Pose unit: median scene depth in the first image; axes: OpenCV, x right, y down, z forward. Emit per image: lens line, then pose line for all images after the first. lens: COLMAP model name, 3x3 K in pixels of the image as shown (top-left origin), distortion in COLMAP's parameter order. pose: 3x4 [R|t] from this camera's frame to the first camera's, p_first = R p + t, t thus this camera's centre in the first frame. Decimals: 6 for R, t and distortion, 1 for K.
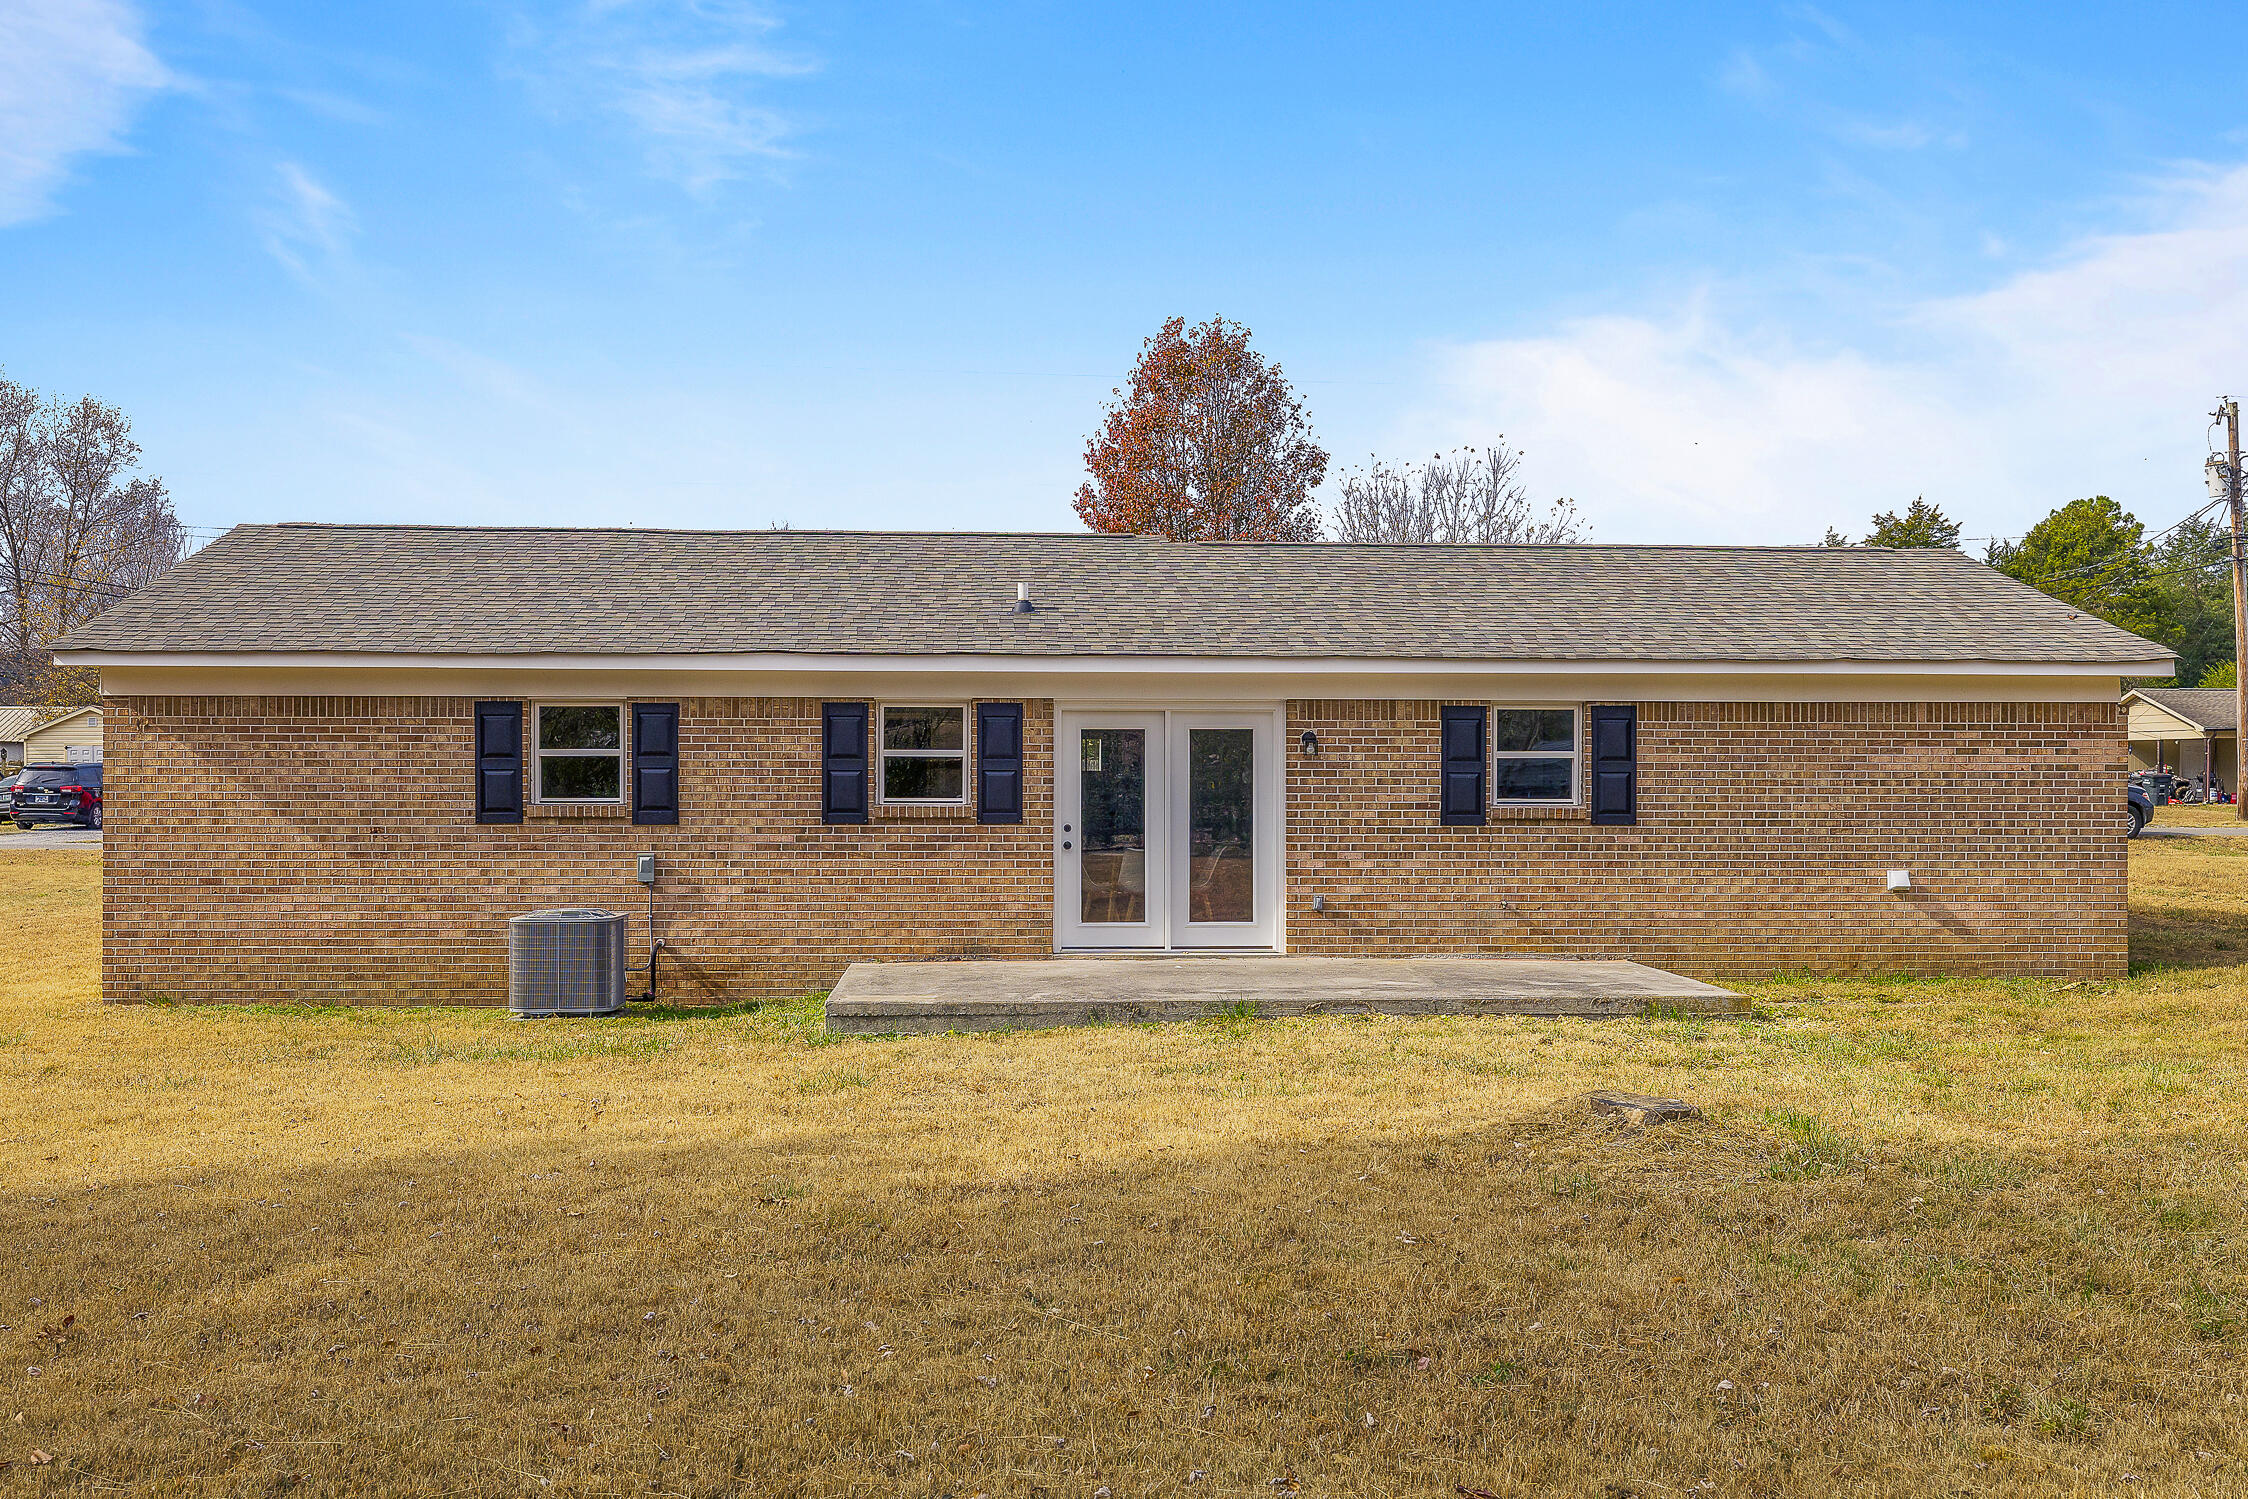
lens RADIAL K [[2095.9, 0, 1117.5], [0, 2095.9, 795.7], [0, 0, 1]] dist [0.000846, 0.002860]
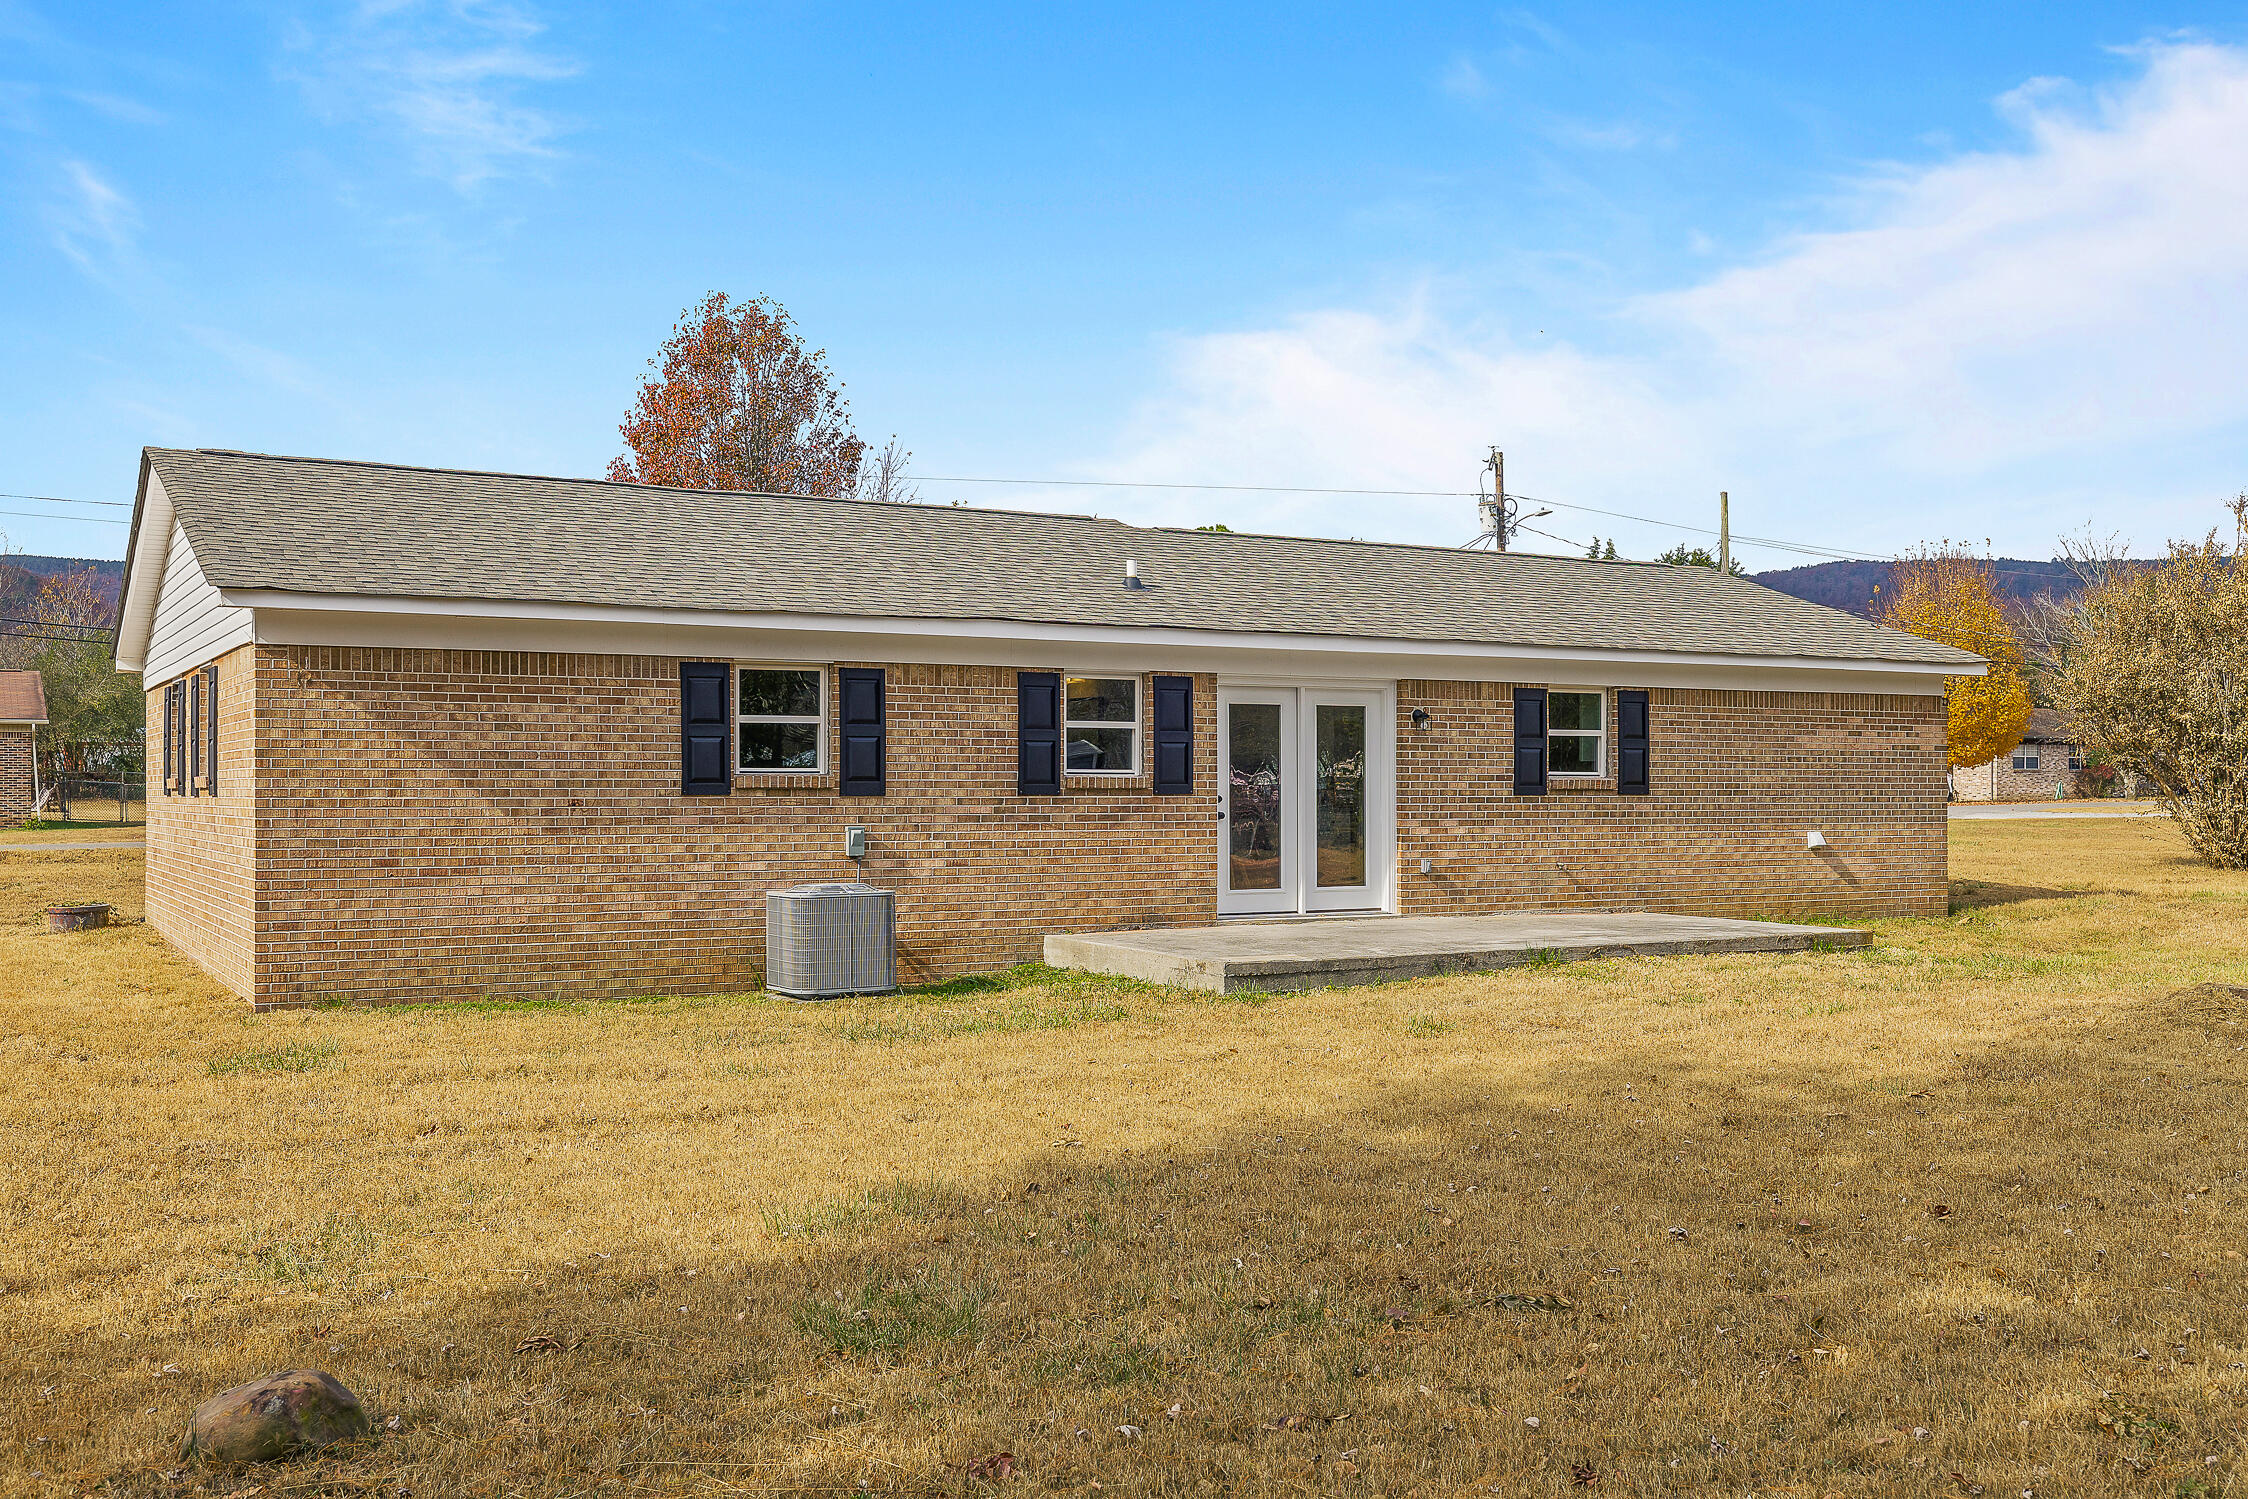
lens RADIAL K [[2134.9, 0, 1130.3], [0, 2134.9, 775.6], [0, 0, 1]] dist [0.001845, -0.004047]
pose [[0.896596, 0.001345, 0.442848, -0.531044], [0.003910, 0.999932, -0.010953, 0.015413], [-0.442833, 0.011552, 0.896530, 0.073944]]
